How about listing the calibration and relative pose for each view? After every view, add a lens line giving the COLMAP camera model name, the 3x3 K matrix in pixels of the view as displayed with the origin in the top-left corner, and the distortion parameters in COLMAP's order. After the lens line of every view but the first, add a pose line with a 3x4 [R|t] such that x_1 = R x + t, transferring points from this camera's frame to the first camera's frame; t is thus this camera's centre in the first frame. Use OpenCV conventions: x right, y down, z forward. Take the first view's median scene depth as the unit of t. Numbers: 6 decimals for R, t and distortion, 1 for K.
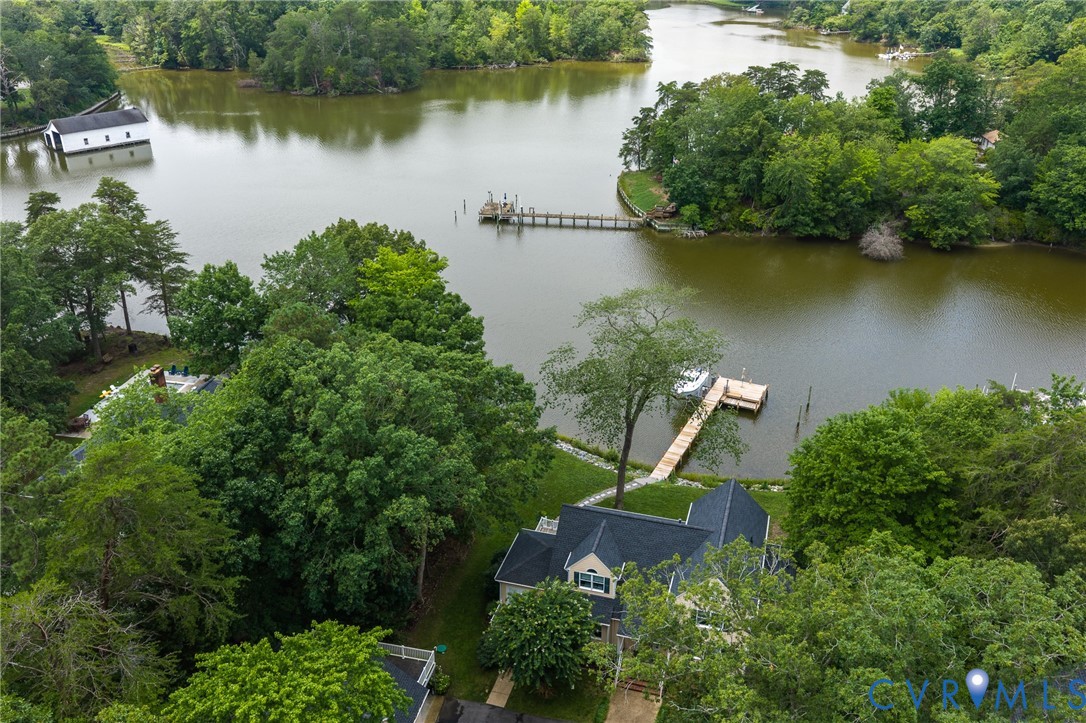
lens RADIAL K [[896.6, 0, 540.7], [0, 896.6, 368.8], [0, 0, 1]] dist [0.015306, -0.028074]
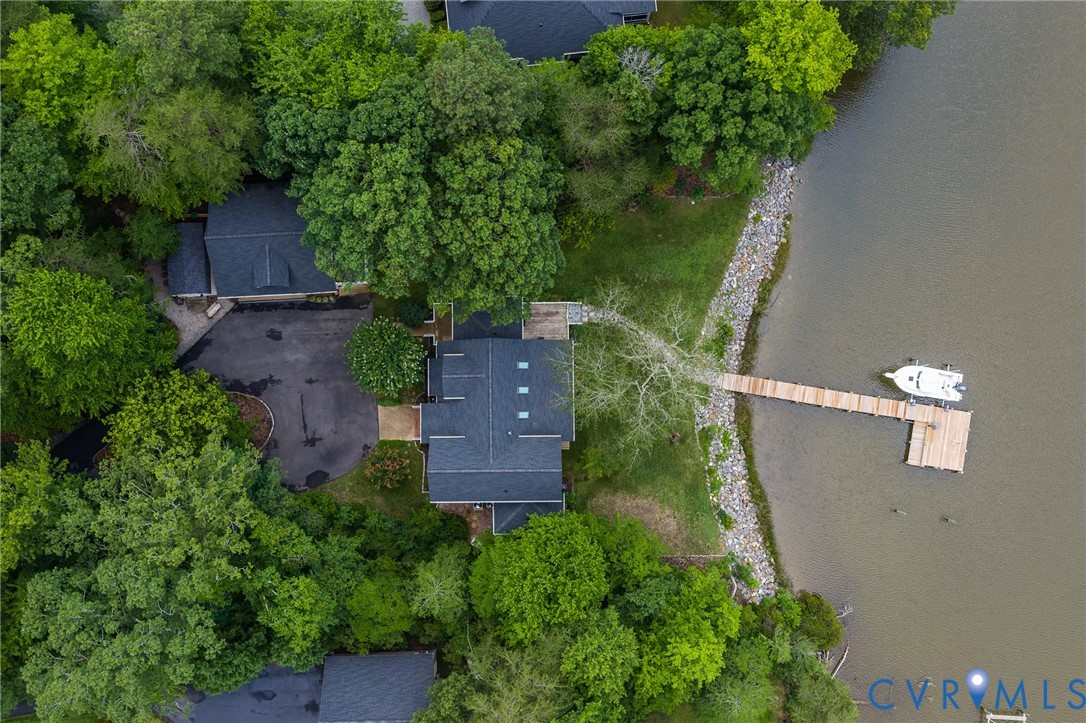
lens RADIAL K [[1228.8, 0, 546.8], [0, 1228.8, 361.8], [0, 0, 1]] dist [0.006895, 0.000000]
pose [[0.295894, 0.954693, -0.031755, 0.050181], [-0.424662, 0.161250, 0.890876, -0.521705], [0.855634, -0.250119, 0.453135, 0.120227]]
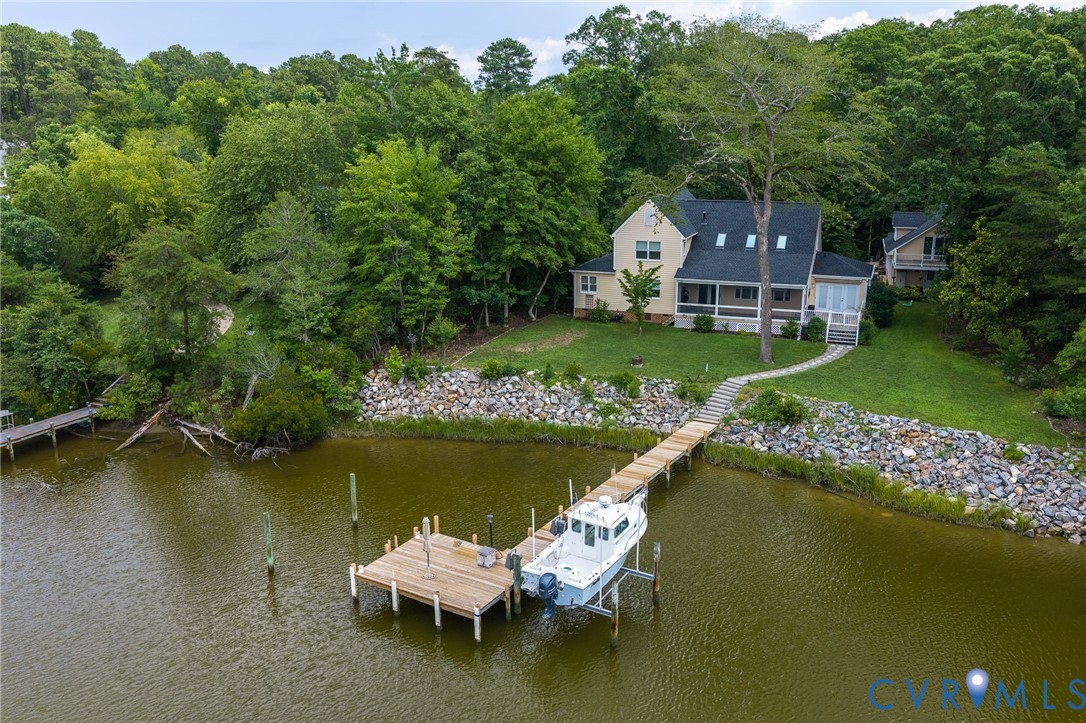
lens RADIAL K [[896.6, 0, 548.3], [0, 896.6, 375.6], [0, 0, 1]] dist [0.015306, -0.028074]
pose [[-0.996946, -0.016045, 0.076426, 0.098260], [0.038885, 0.746714, 0.664008, -0.155072], [-0.067723, 0.664952, -0.743809, 0.743404]]
